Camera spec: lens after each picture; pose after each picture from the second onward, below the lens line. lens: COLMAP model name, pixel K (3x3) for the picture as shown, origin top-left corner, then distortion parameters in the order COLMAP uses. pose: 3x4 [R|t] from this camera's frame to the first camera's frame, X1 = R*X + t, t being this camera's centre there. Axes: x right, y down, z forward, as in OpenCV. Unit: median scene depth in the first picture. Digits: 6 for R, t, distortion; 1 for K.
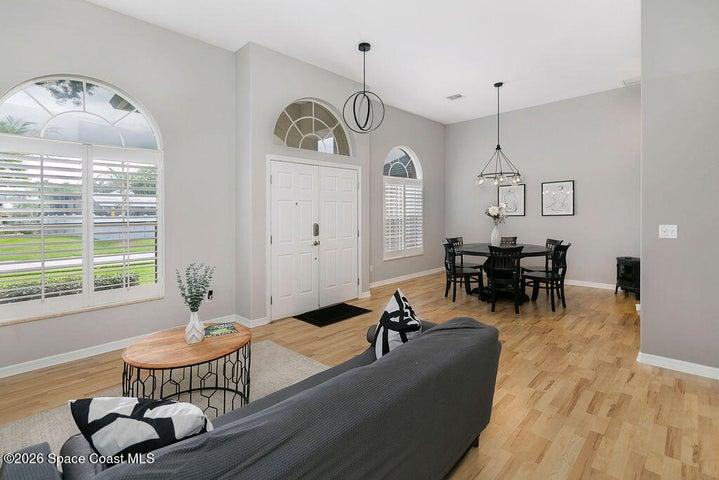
lens RADIAL K [[336.8, 0, 361.5], [0, 336.8, 216.9], [0, 0, 1]] dist [-0.000336, -0.000087]
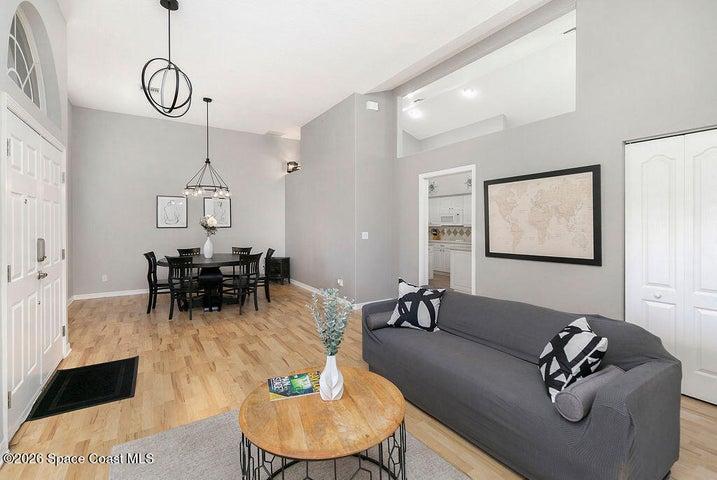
lens RADIAL K [[330.9, 0, 360.7], [0, 330.9, 230.3], [0, 0, 1]] dist [-0.001086, -0.000312]
pose [[0.219125, -0.003488, 0.975690, -0.483002], [0.002668, 0.999992, 0.002975, 0.004210], [-0.975693, 0.001951, 0.219133, 0.321279]]
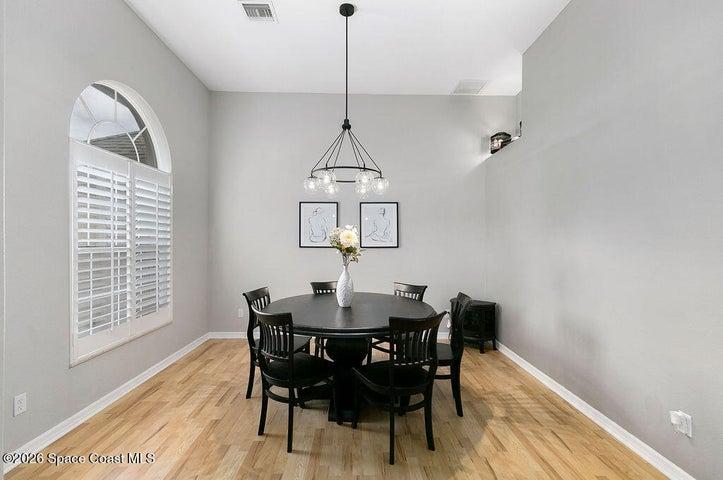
lens RADIAL K [[328.1, 0, 358.6], [0, 328.1, 238.1], [0, 0, 1]] dist [0.004009, -0.006834]
pose [[0.699372, 0.027235, 0.714239, 0.038989], [-0.009982, 0.999548, -0.028340, -0.004690], [-0.714688, 0.012691, 0.699328, 0.611991]]
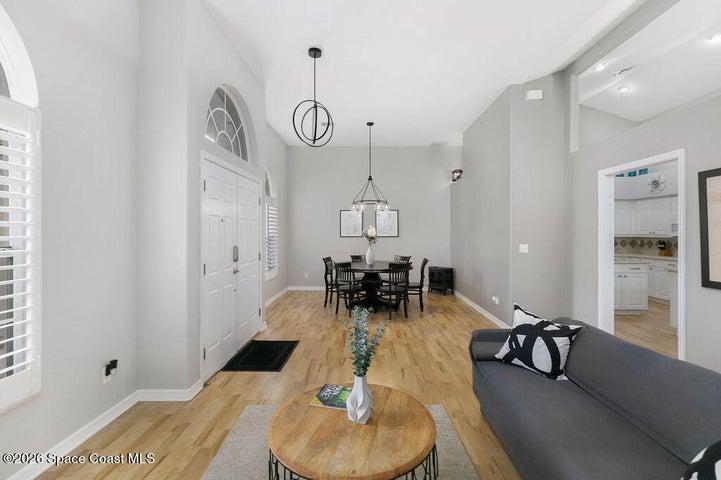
lens RADIAL K [[327.2, 0, 357.6], [0, 327.2, 238.1], [0, 0, 1]] dist [0.004009, -0.006834]
pose [[0.728013, 0.001695, 0.685561, -0.398631], [-0.006153, 0.999973, 0.004062, -0.004441], [-0.685535, -0.007175, 0.728004, 0.208456]]
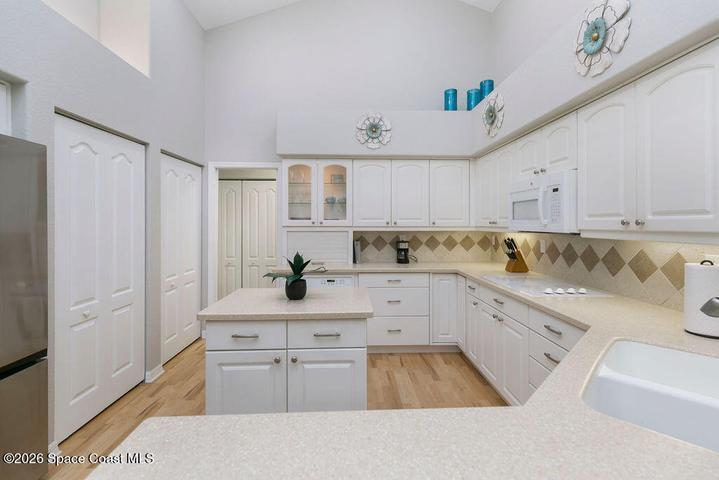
lens RADIAL K [[325.3, 0, 364.2], [0, 325.3, 223.7], [0, 0, 1]] dist [-0.000257, -0.000150]
pose [[0.683412, 0.009538, 0.729971, 0.712649], [-0.008039, 0.999952, -0.005539, -0.020220], [-0.729989, -0.002083, 0.683456, 0.113937]]
